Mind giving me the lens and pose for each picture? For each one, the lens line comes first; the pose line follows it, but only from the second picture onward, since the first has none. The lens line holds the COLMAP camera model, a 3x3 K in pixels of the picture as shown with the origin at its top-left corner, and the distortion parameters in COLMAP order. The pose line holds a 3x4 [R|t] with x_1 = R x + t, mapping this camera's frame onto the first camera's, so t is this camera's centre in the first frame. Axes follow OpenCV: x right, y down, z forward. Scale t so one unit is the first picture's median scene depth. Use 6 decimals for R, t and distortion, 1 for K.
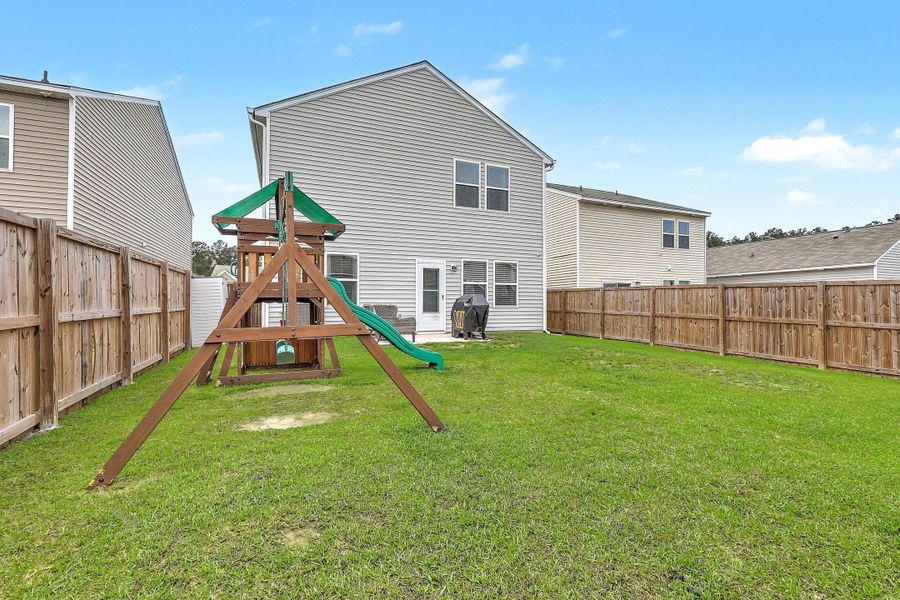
lens RADIAL K [[412.5, 0, 455.1], [0, 412.5, 302.2], [0, 0, 1]] dist [0.000300, 0.000551]
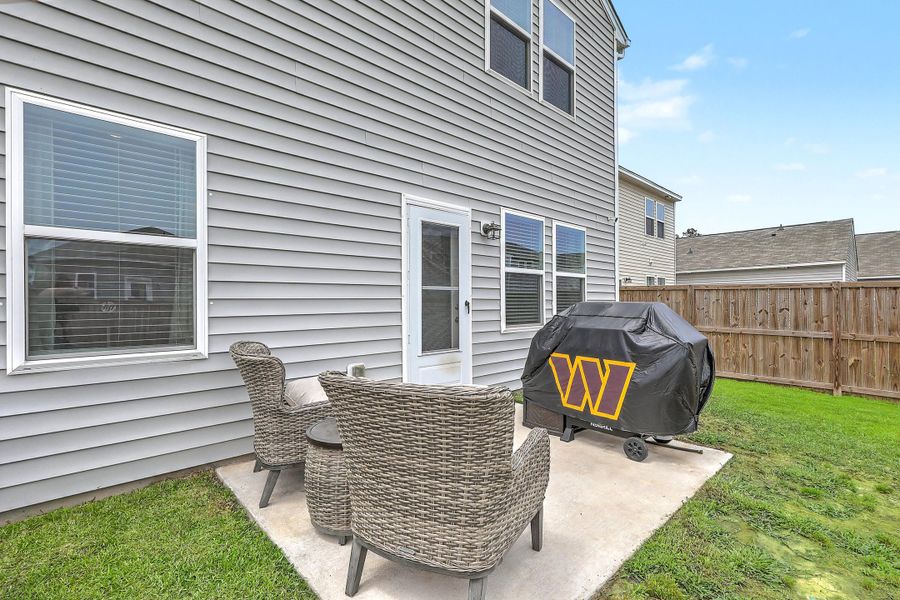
lens RADIAL K [[412.5, 0, 458.7], [0, 412.5, 300.7], [0, 0, 1]] dist [0.000300, 0.000551]
pose [[0.935476, -0.002167, 0.353384, -0.165092], [0.000527, 0.999989, 0.004739, -0.019401], [-0.353391, -0.004247, 0.935466, 0.661481]]
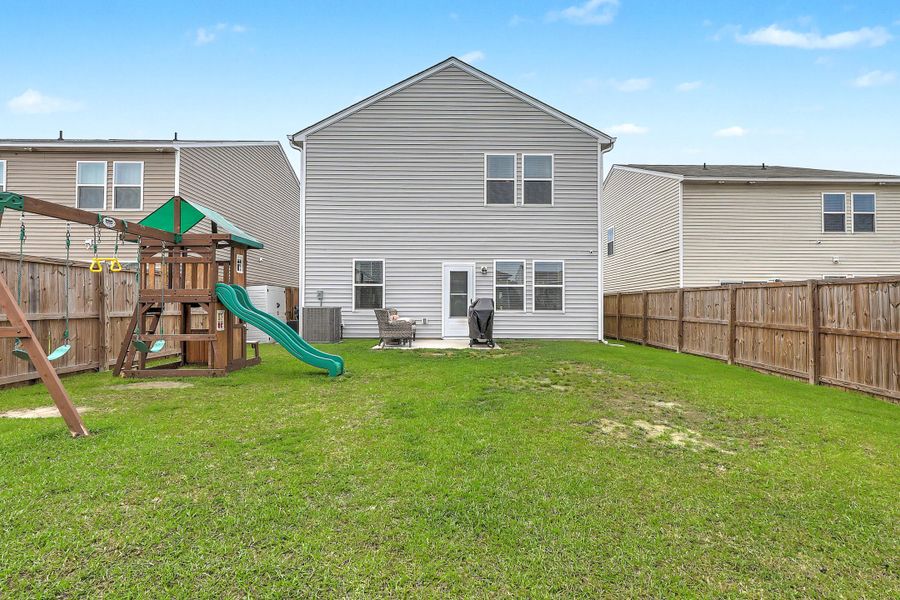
lens RADIAL K [[412.5, 0, 452.4], [0, 412.5, 303.7], [0, 0, 1]] dist [0.000300, 0.000551]
pose [[0.921387, -0.002662, -0.388637, 0.297962], [-0.000055, 0.999976, -0.006980, -0.000016], [0.388647, 0.006452, 0.921364, 0.109607]]
